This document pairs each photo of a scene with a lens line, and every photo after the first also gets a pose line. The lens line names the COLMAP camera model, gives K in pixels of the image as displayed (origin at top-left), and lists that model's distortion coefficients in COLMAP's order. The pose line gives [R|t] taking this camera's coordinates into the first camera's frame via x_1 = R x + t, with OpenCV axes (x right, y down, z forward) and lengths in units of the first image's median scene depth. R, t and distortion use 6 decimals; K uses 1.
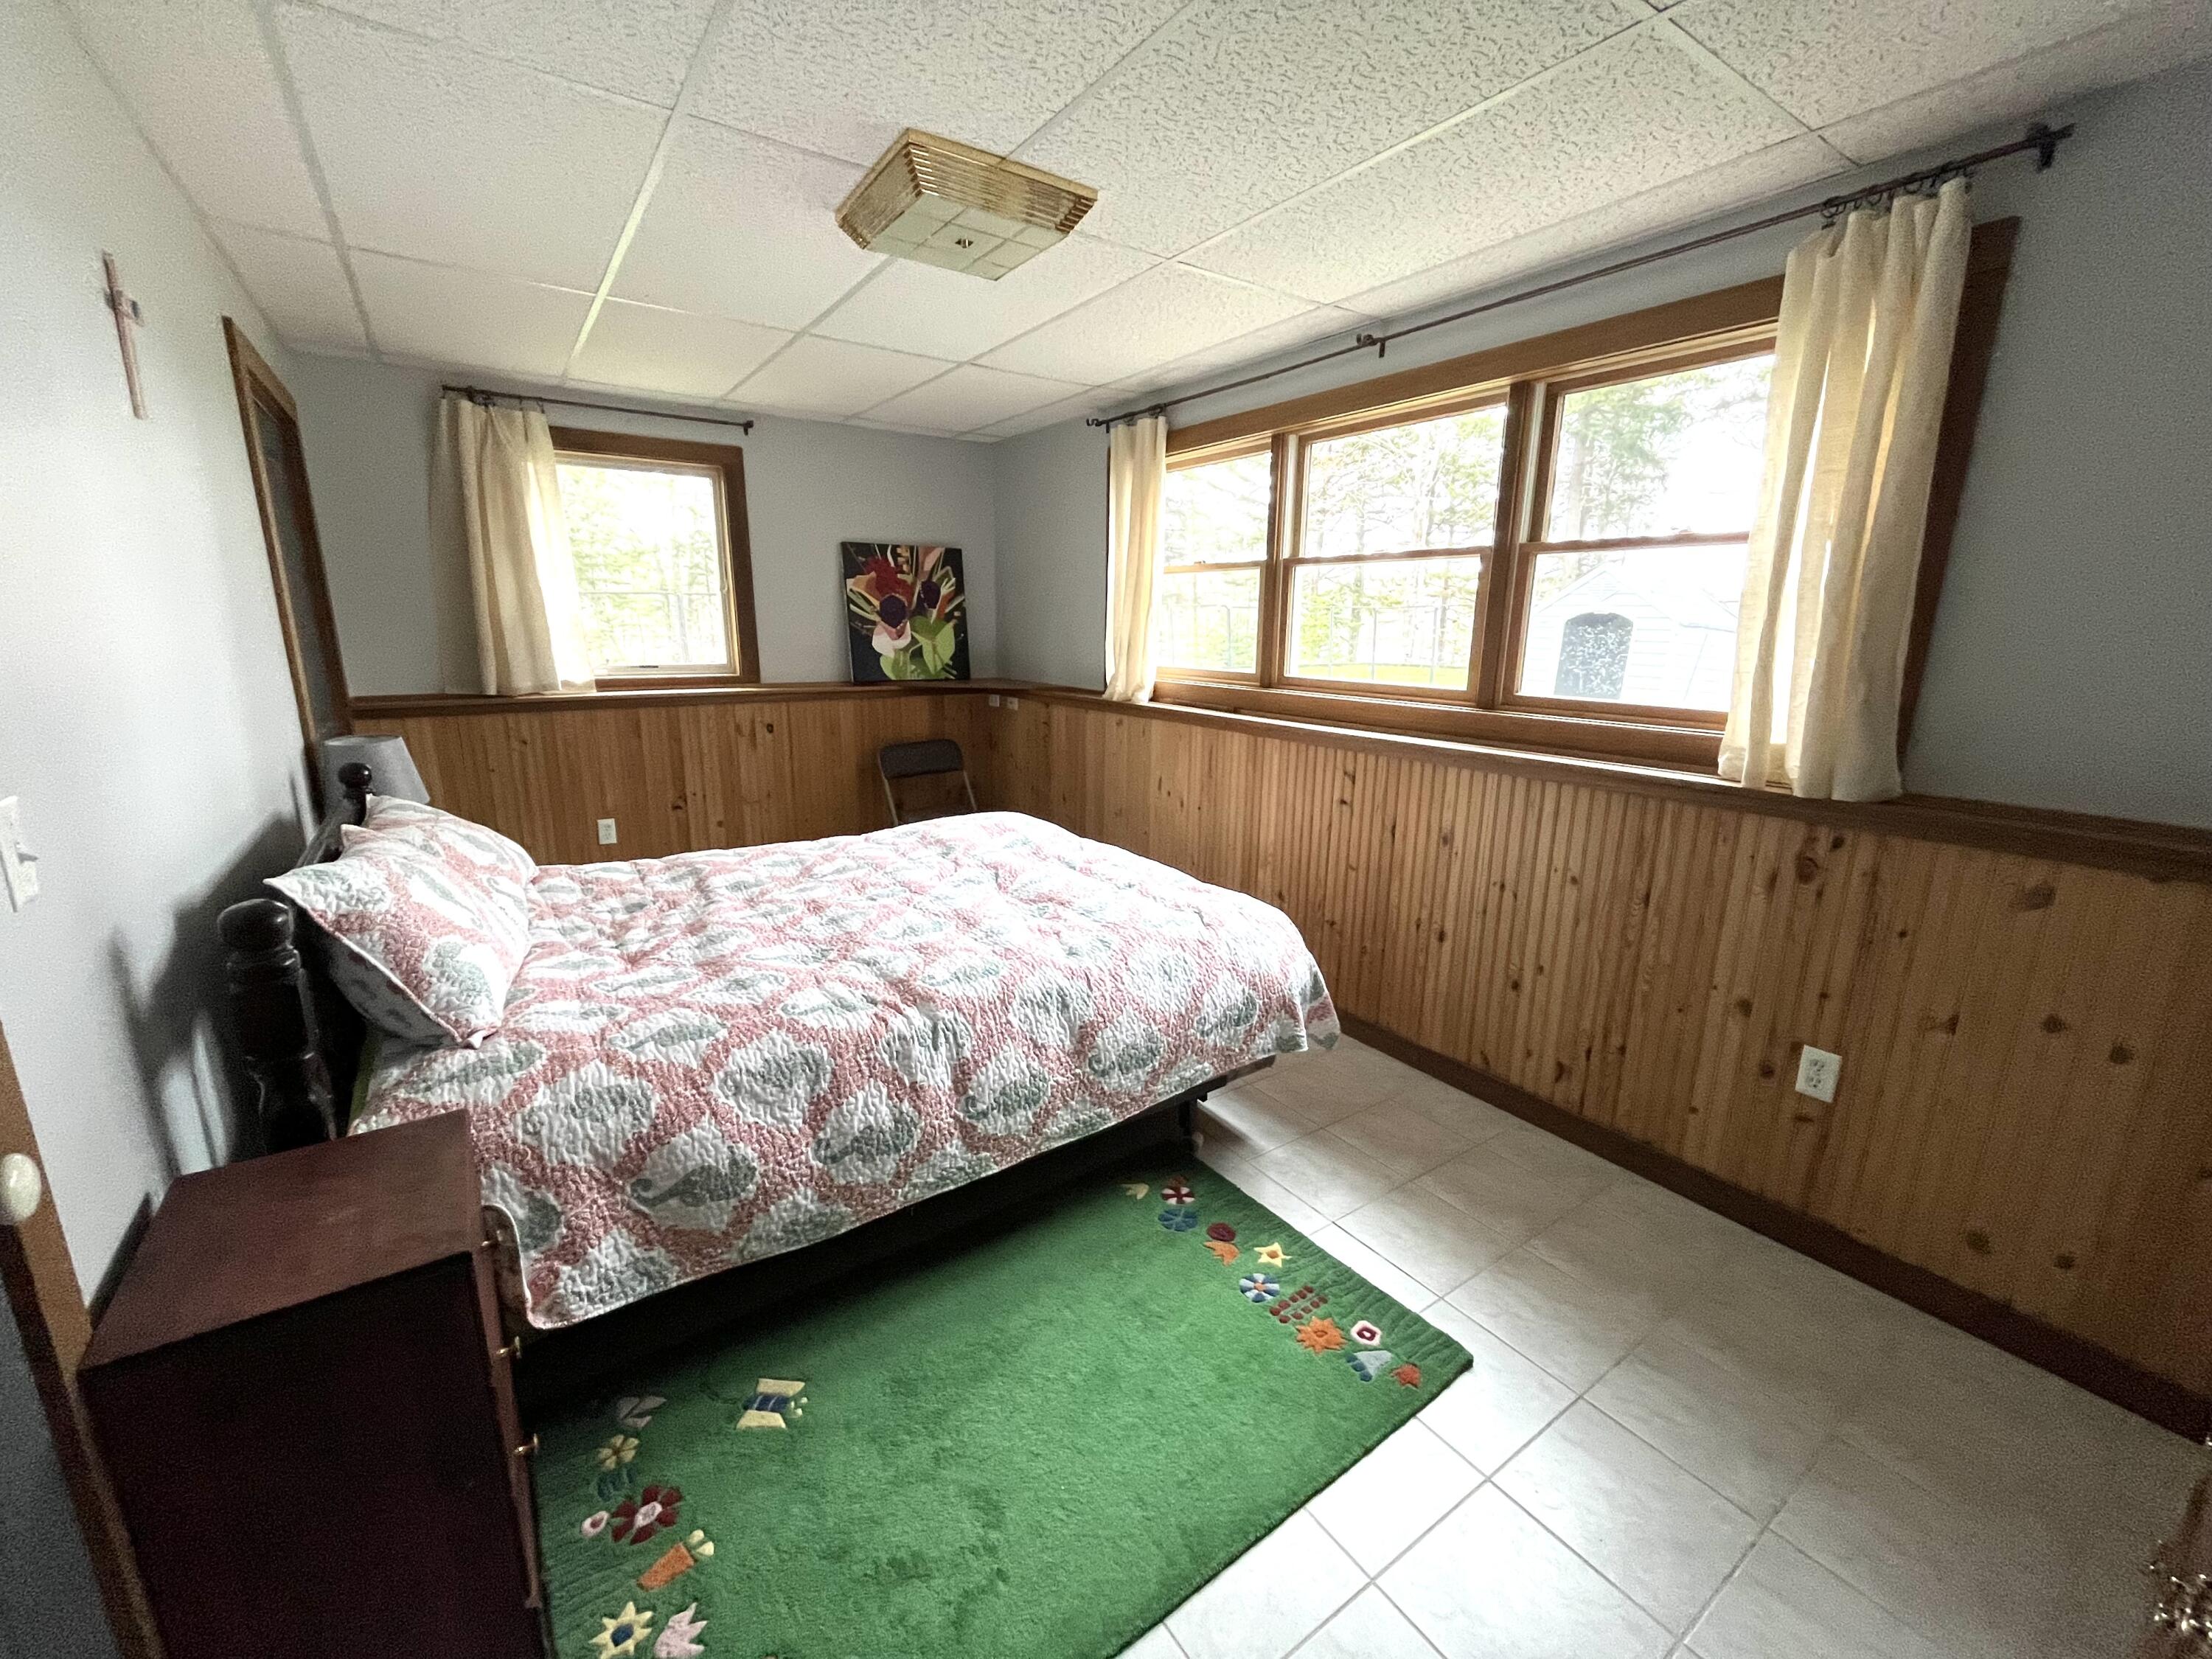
lens RADIAL K [[894.4, 0, 1094.2], [0, 894.4, 830.2], [0, 0, 1]] dist [-0.002217, 0.000672]
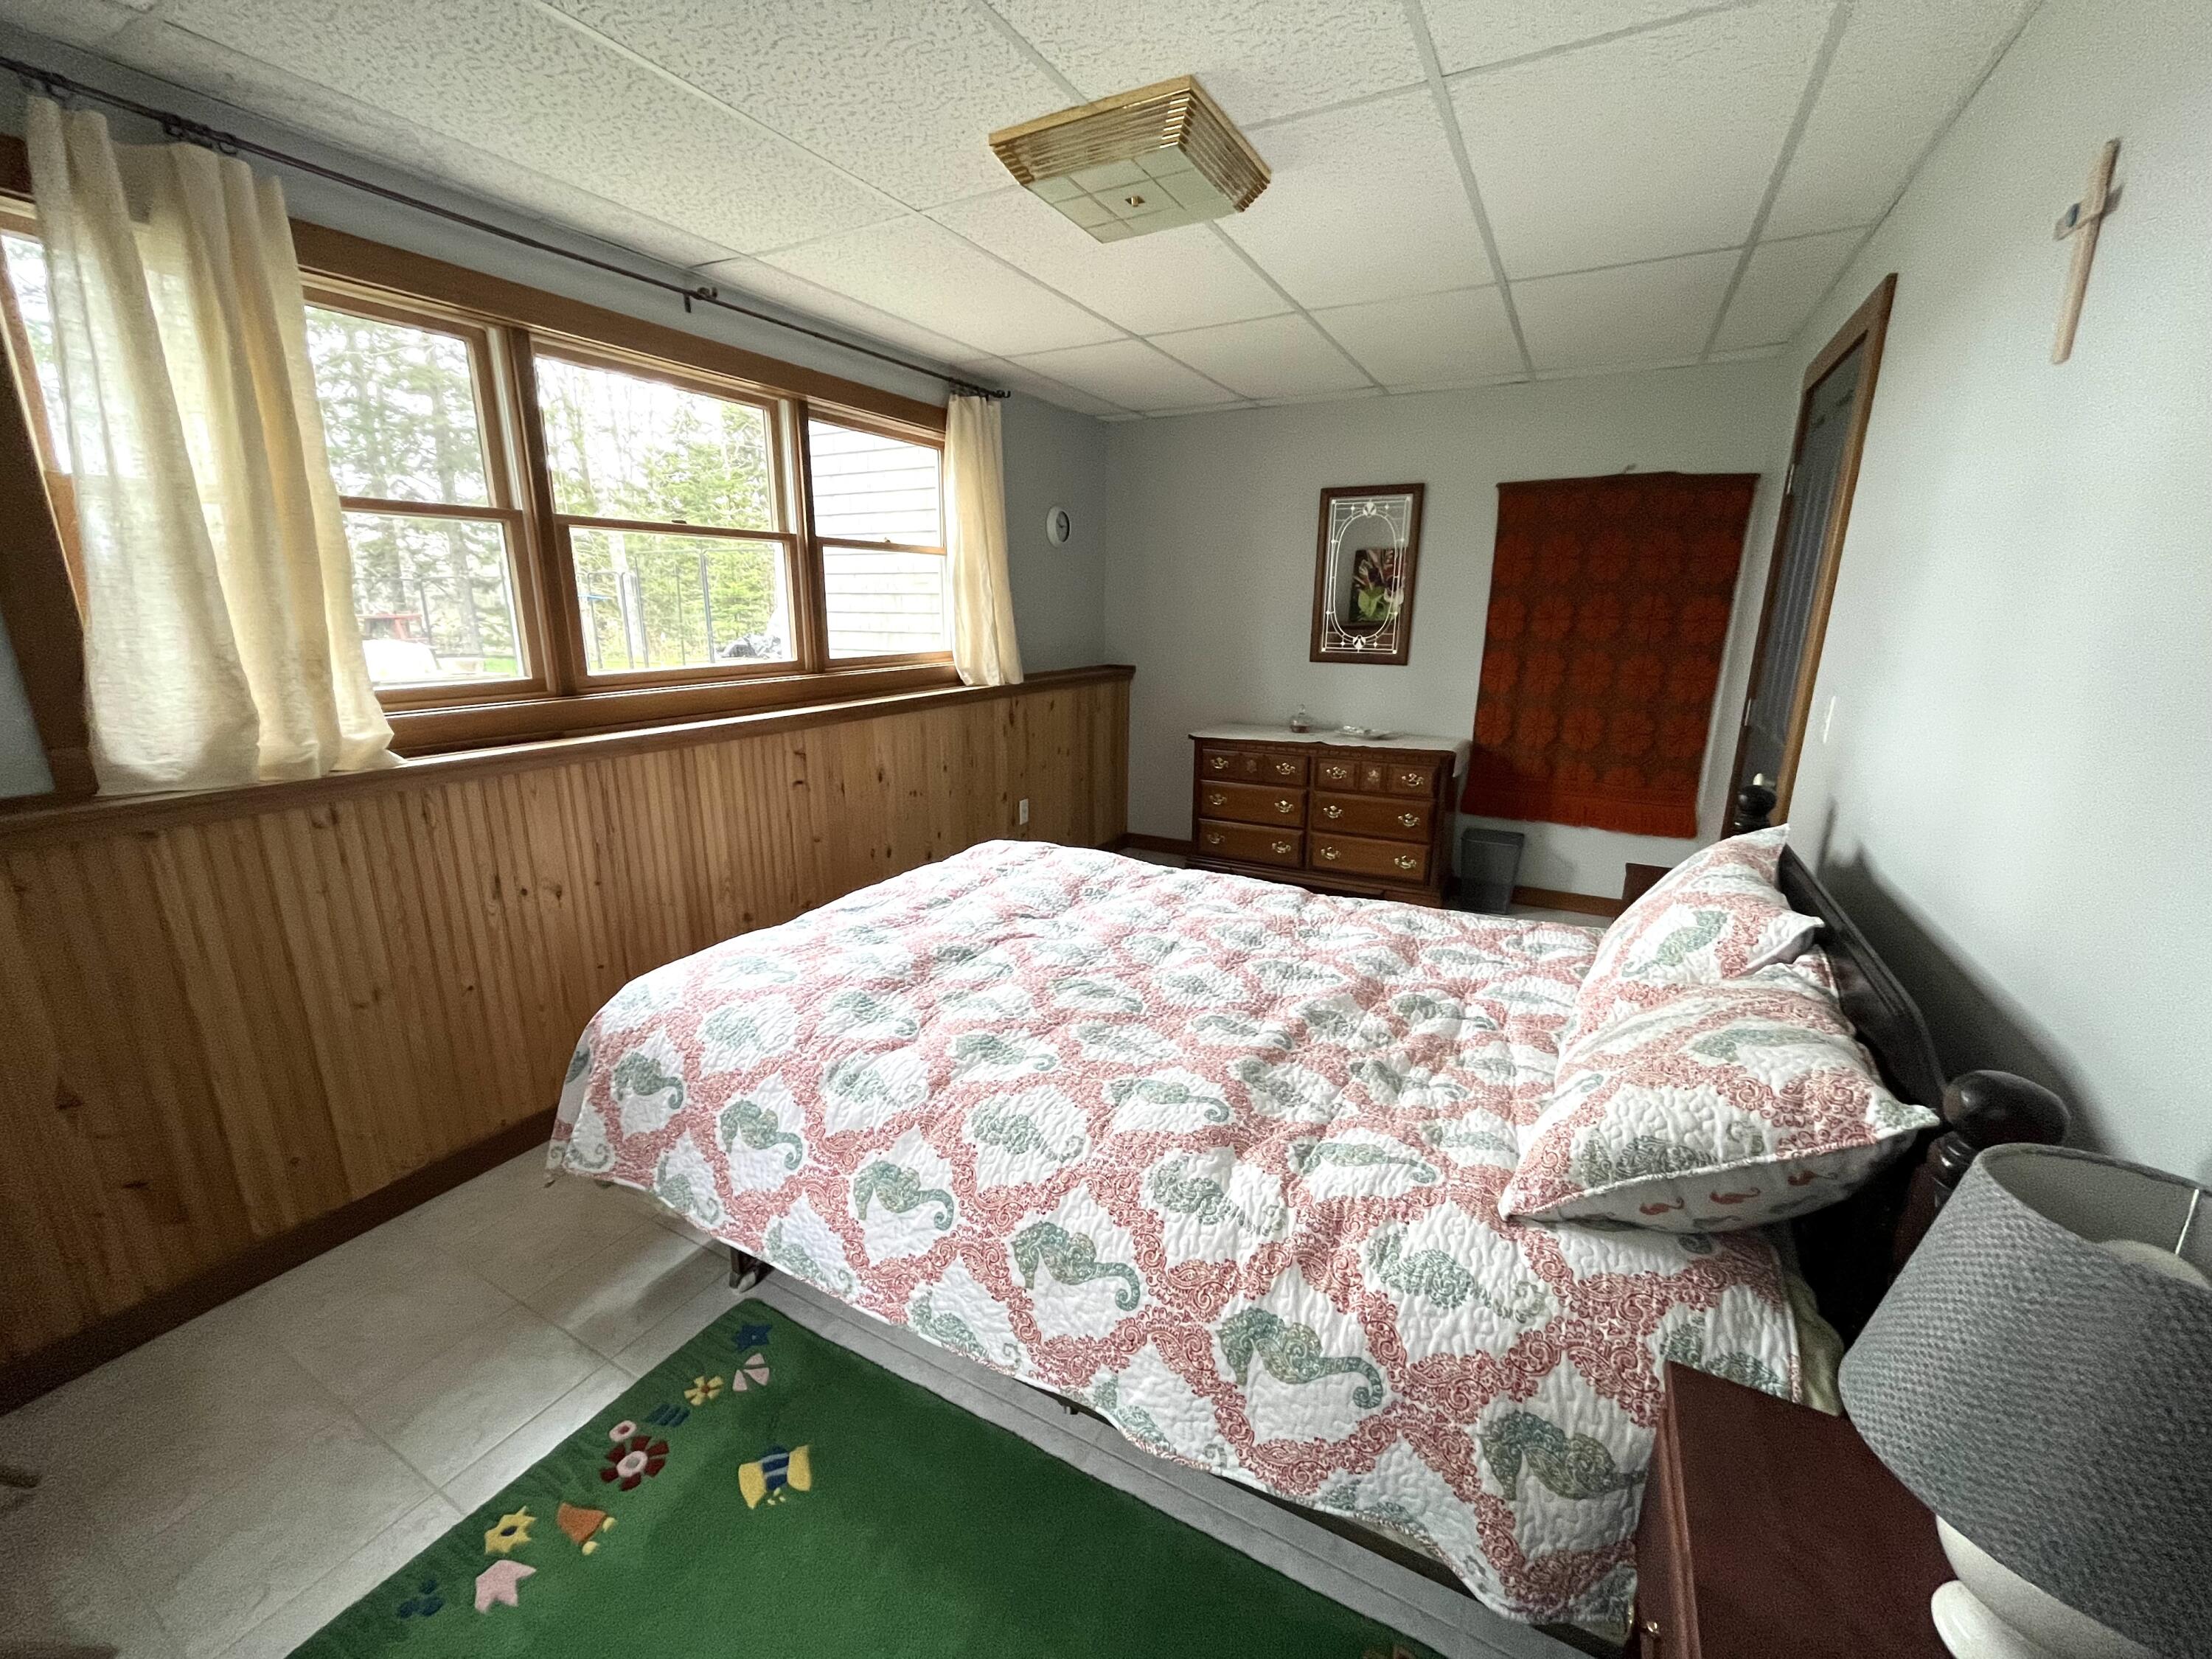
lens RADIAL K [[894.4, 0, 1096.7], [0, 894.4, 827.2], [0, 0, 1]] dist [-0.002217, 0.000672]
pose [[-0.448689, -0.230701, 0.863397, -0.793308], [0.198530, 0.916236, 0.347991, -0.284950], [-0.871357, 0.327550, -0.365304, 1.161513]]
